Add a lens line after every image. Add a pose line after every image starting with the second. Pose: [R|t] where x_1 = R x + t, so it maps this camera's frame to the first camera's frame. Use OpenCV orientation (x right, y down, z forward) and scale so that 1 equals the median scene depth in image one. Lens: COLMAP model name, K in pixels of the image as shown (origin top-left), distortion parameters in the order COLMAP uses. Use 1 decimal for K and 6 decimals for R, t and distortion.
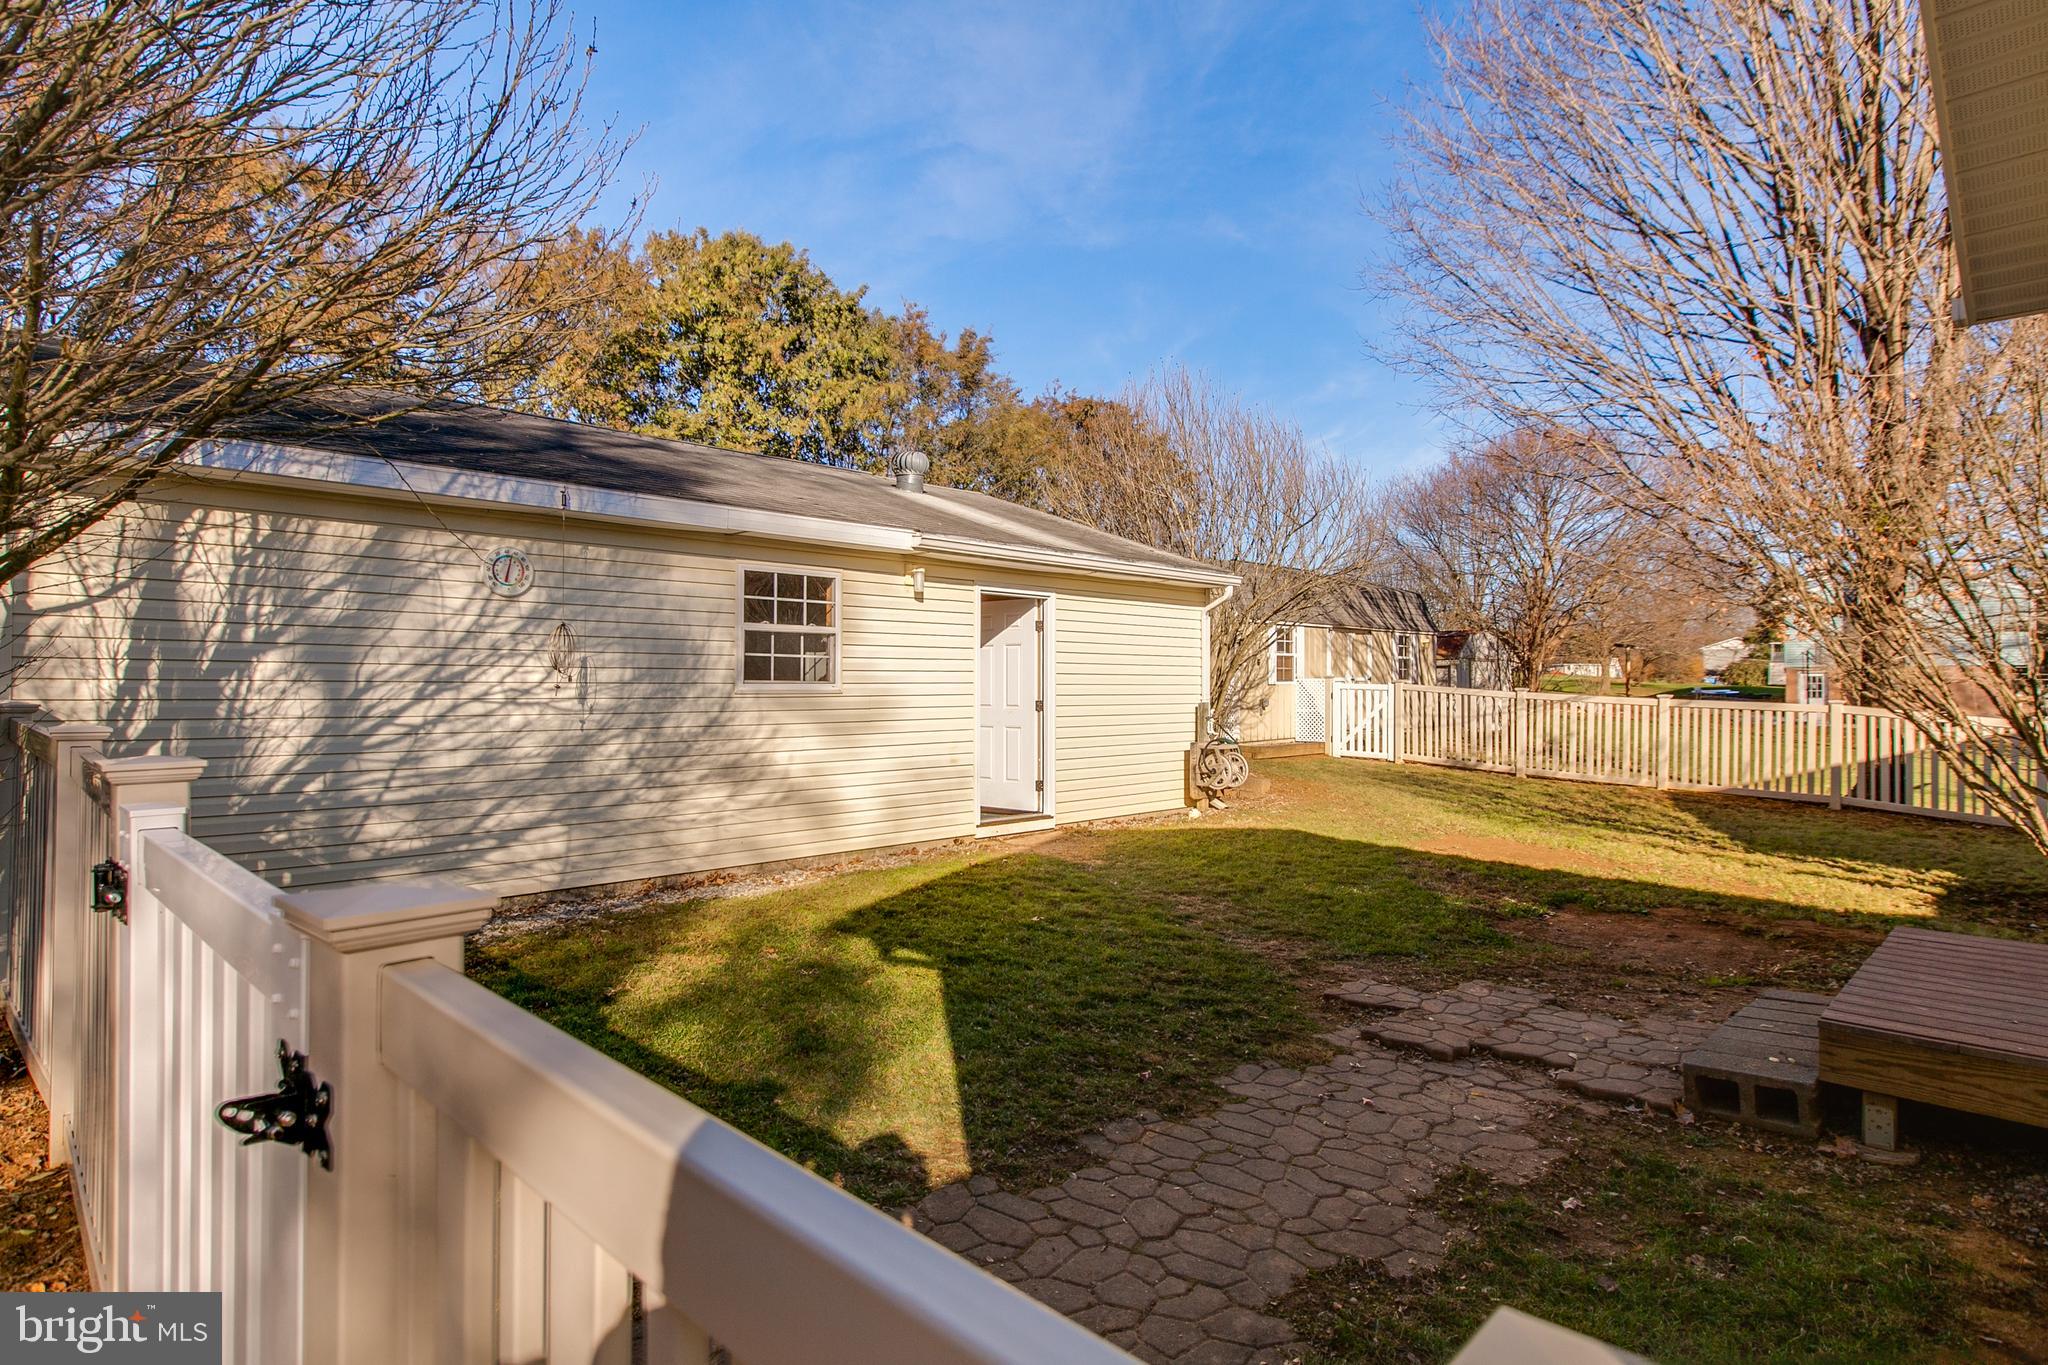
lens RADIAL K [[1110.4, 0, 1024.0], [0, 1110.4, 682.5], [0, 0, 1]] dist [0.000498, 0.000165]
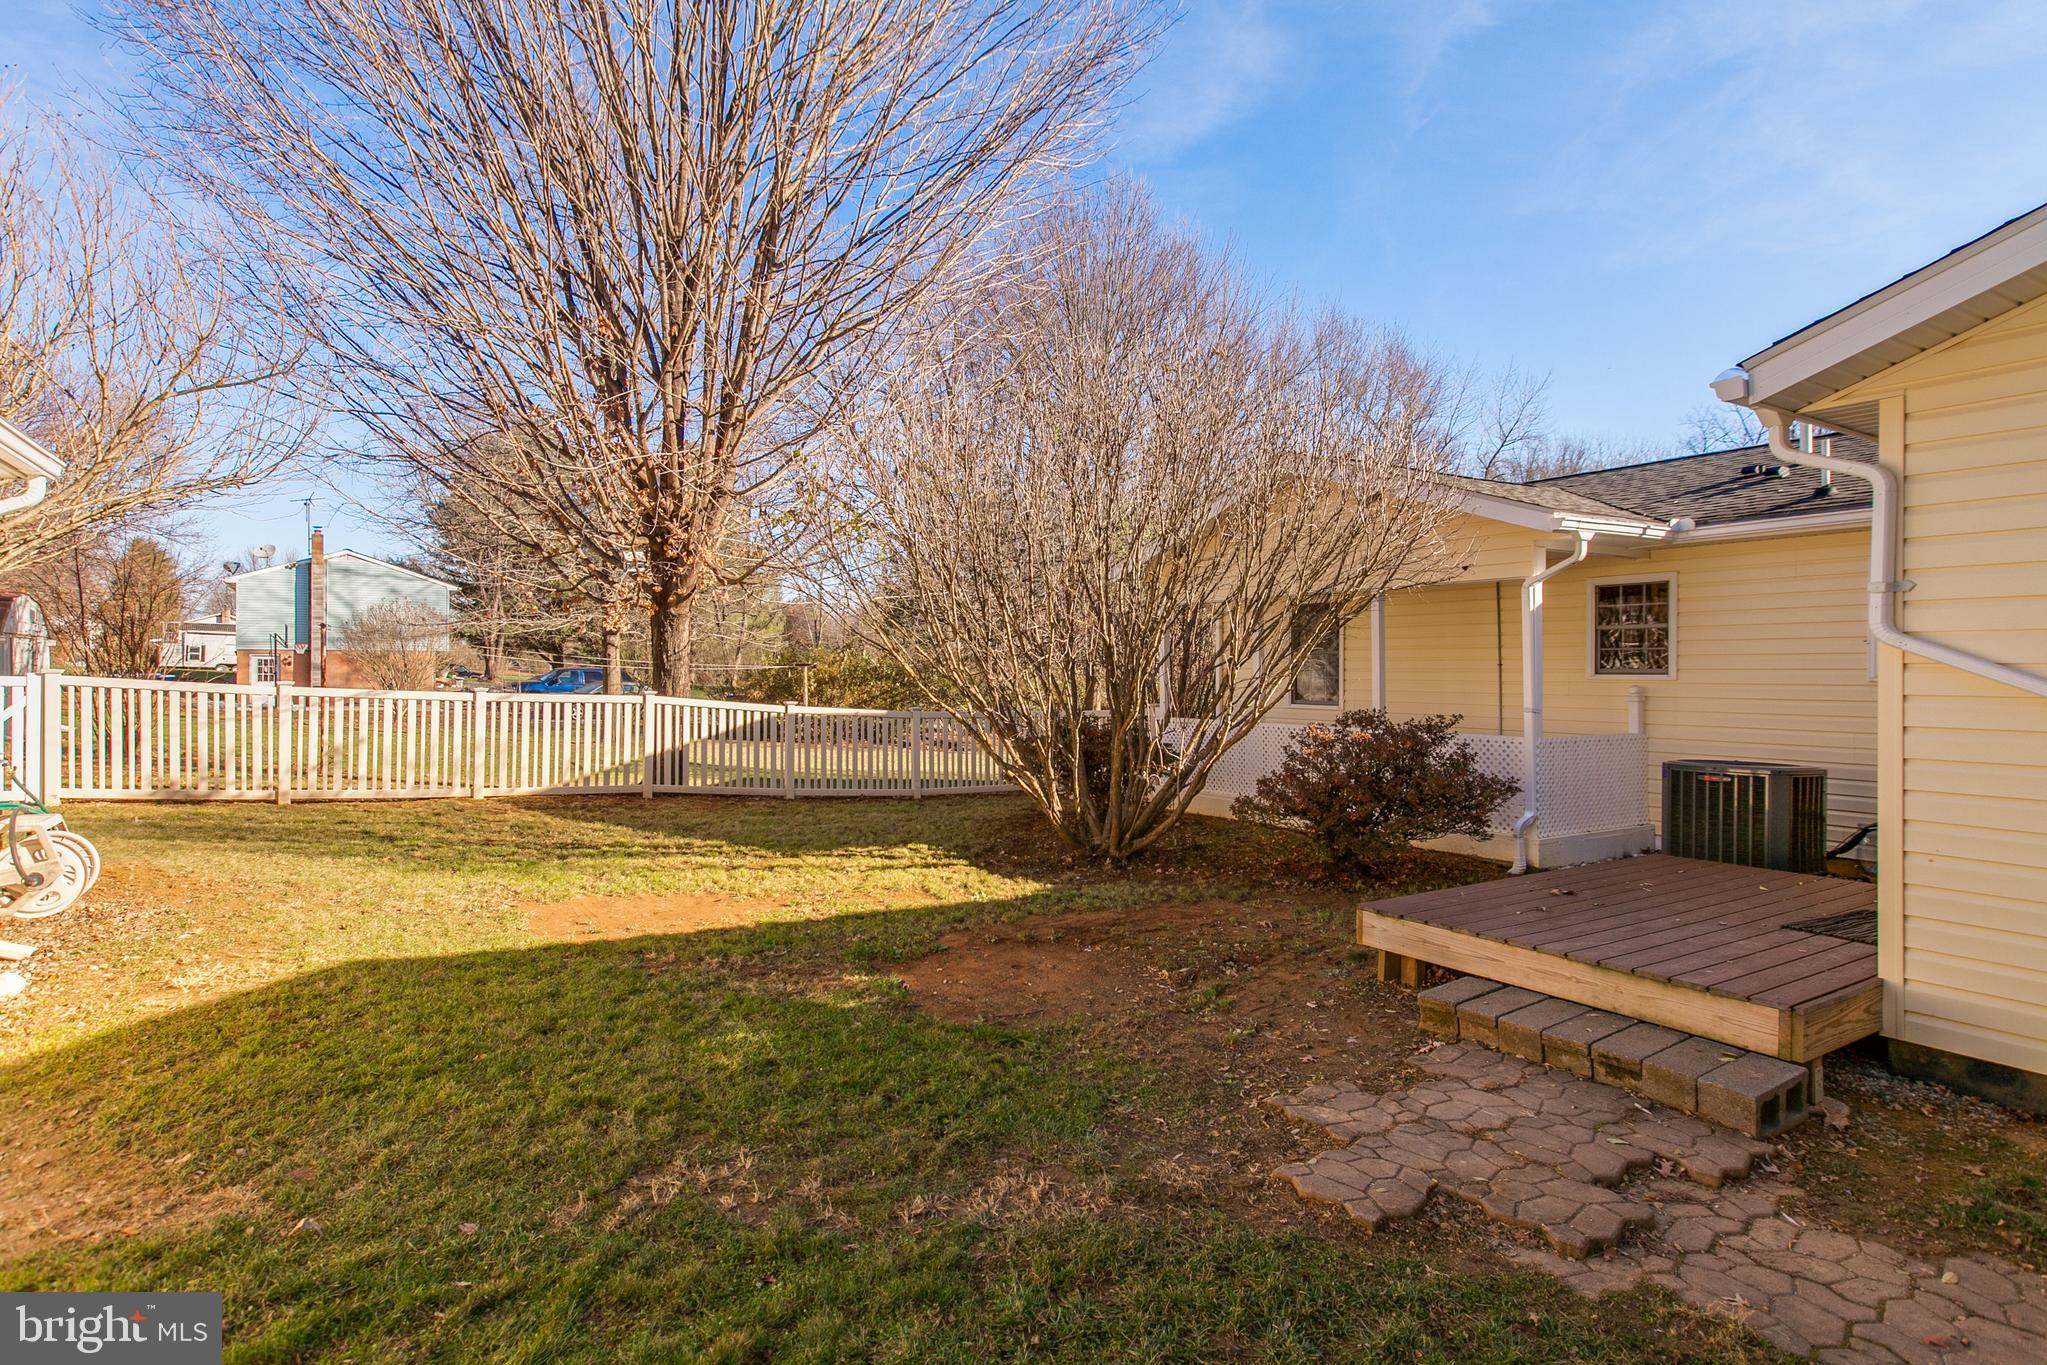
lens RADIAL K [[1041.6, 0, 1023.5], [0, 1041.6, 682.5], [0, 0, 1]] dist [0.007482, -0.000675]
pose [[0.209683, -0.011737, 0.977699, -0.136697], [-0.009592, 0.999855, 0.014060, -0.009726], [-0.977722, -0.012326, 0.209540, 0.446420]]
